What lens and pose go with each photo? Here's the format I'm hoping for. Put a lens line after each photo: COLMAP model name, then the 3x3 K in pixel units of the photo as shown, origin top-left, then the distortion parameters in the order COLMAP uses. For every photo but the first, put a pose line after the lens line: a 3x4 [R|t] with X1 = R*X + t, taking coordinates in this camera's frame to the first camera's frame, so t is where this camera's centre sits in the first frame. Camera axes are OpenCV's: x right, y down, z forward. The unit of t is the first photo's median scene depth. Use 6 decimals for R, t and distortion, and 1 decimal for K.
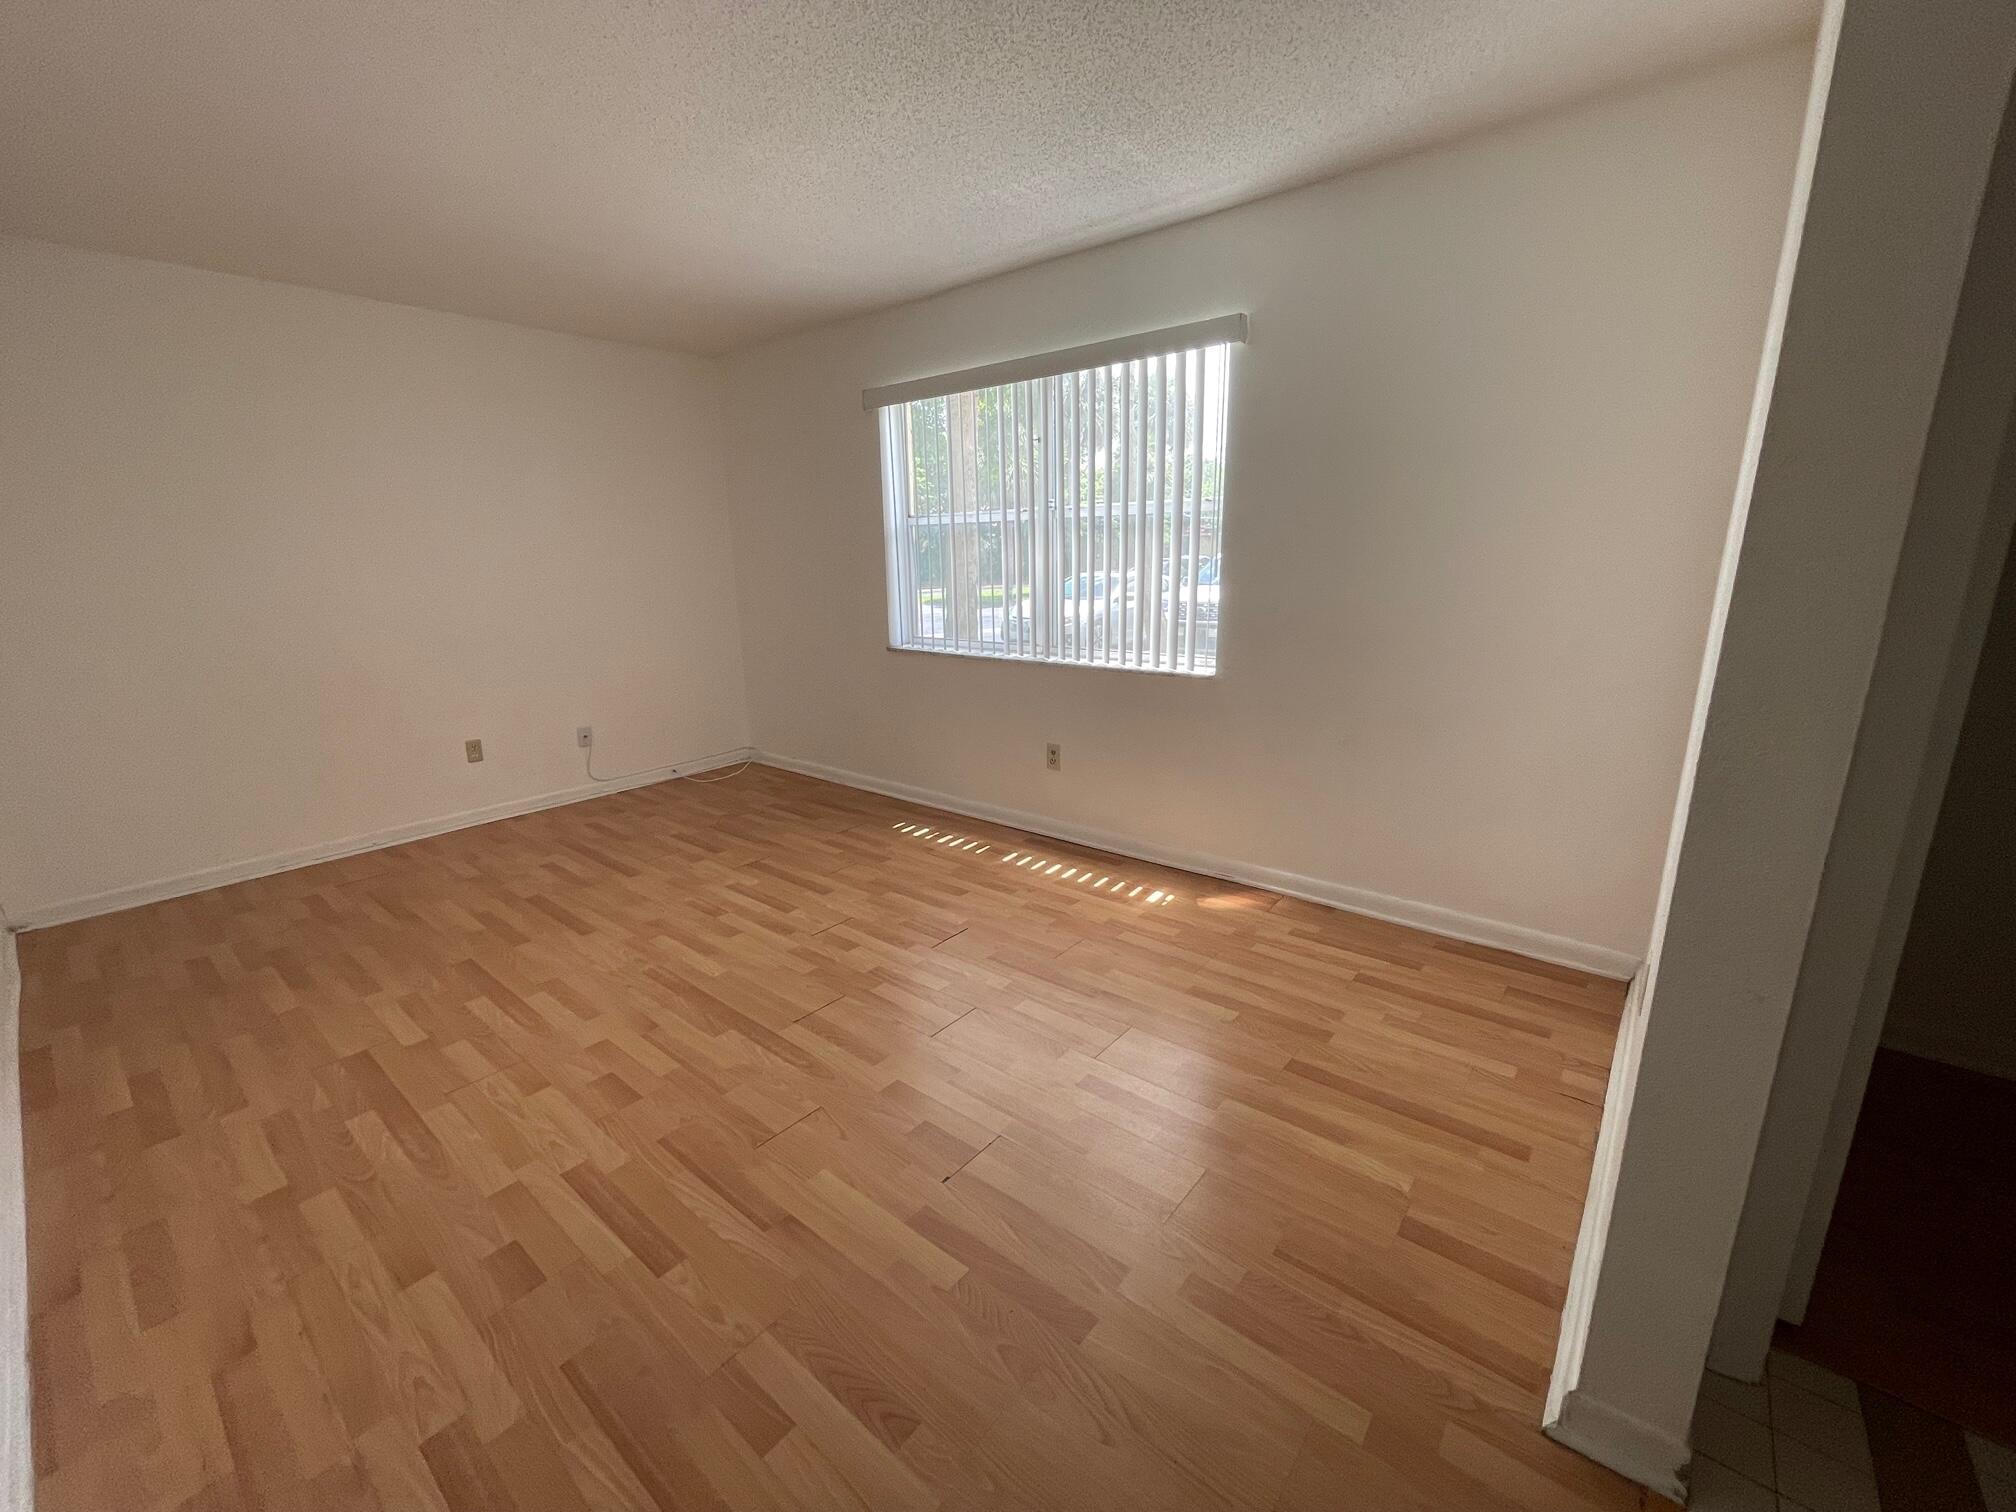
lens RADIAL K [[816.3, 0, 1002.8], [0, 816.3, 749.2], [0, 0, 1]] dist [-0.008997, 0.000310]
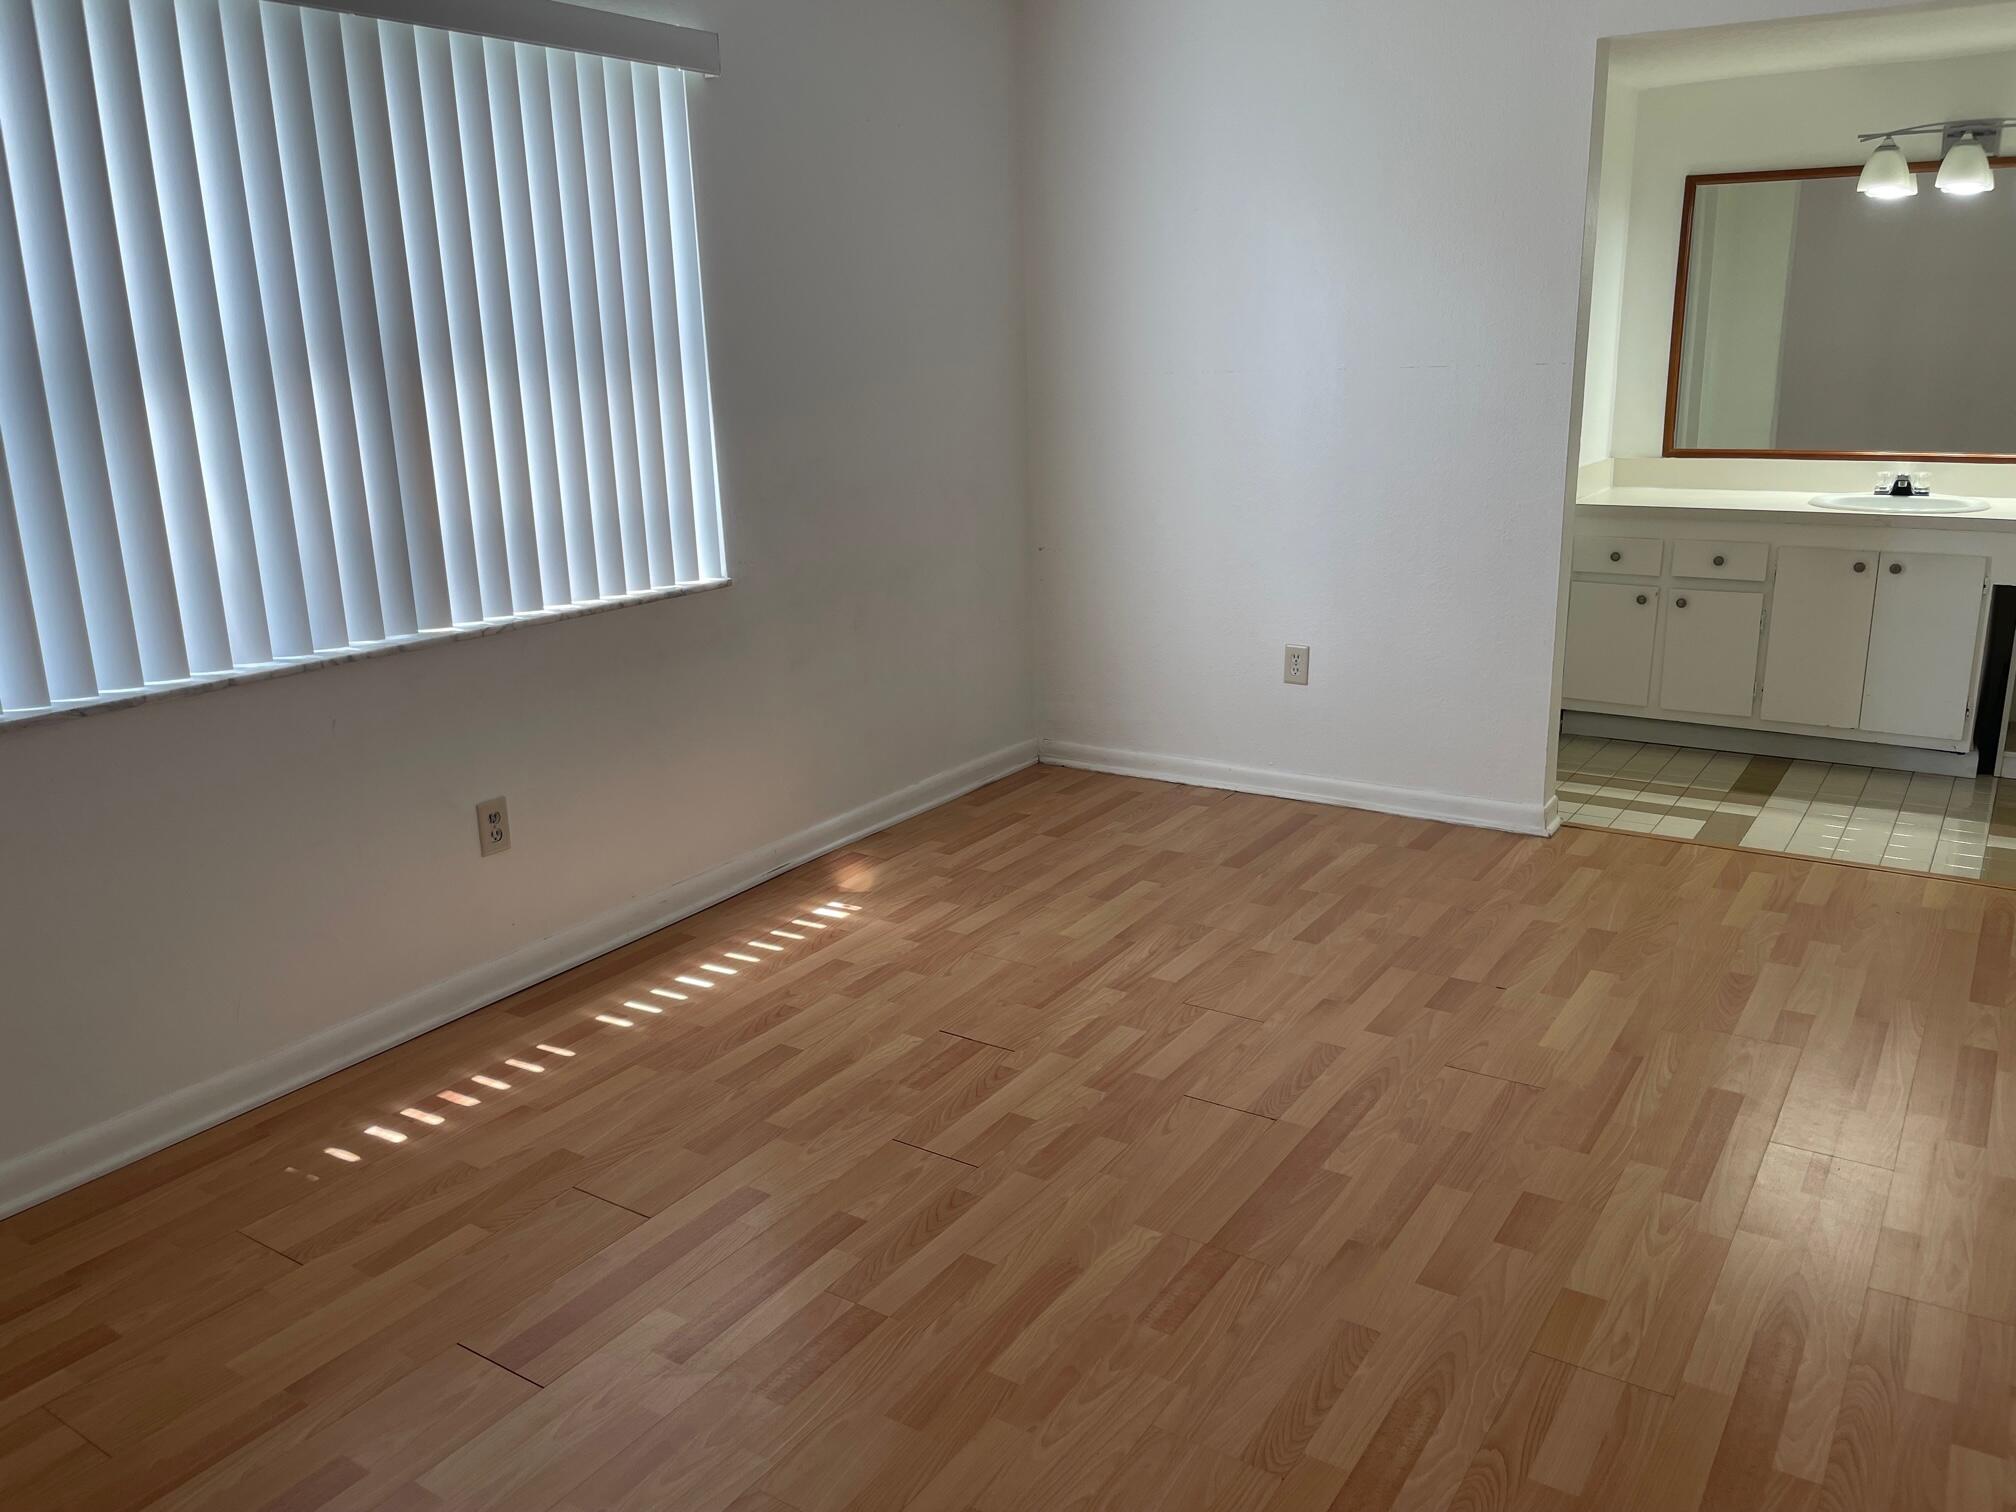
lens RADIAL K [[1528.7, 0, 1003.4], [0, 1528.7, 757.3], [0, 0, 1]] dist [0.010439, -0.026350]
pose [[-0.101390, -0.239425, 0.965606, -1.036426], [0.265680, 0.928840, 0.258205, -0.227182], [-0.958715, 0.282722, -0.030564, 0.918340]]
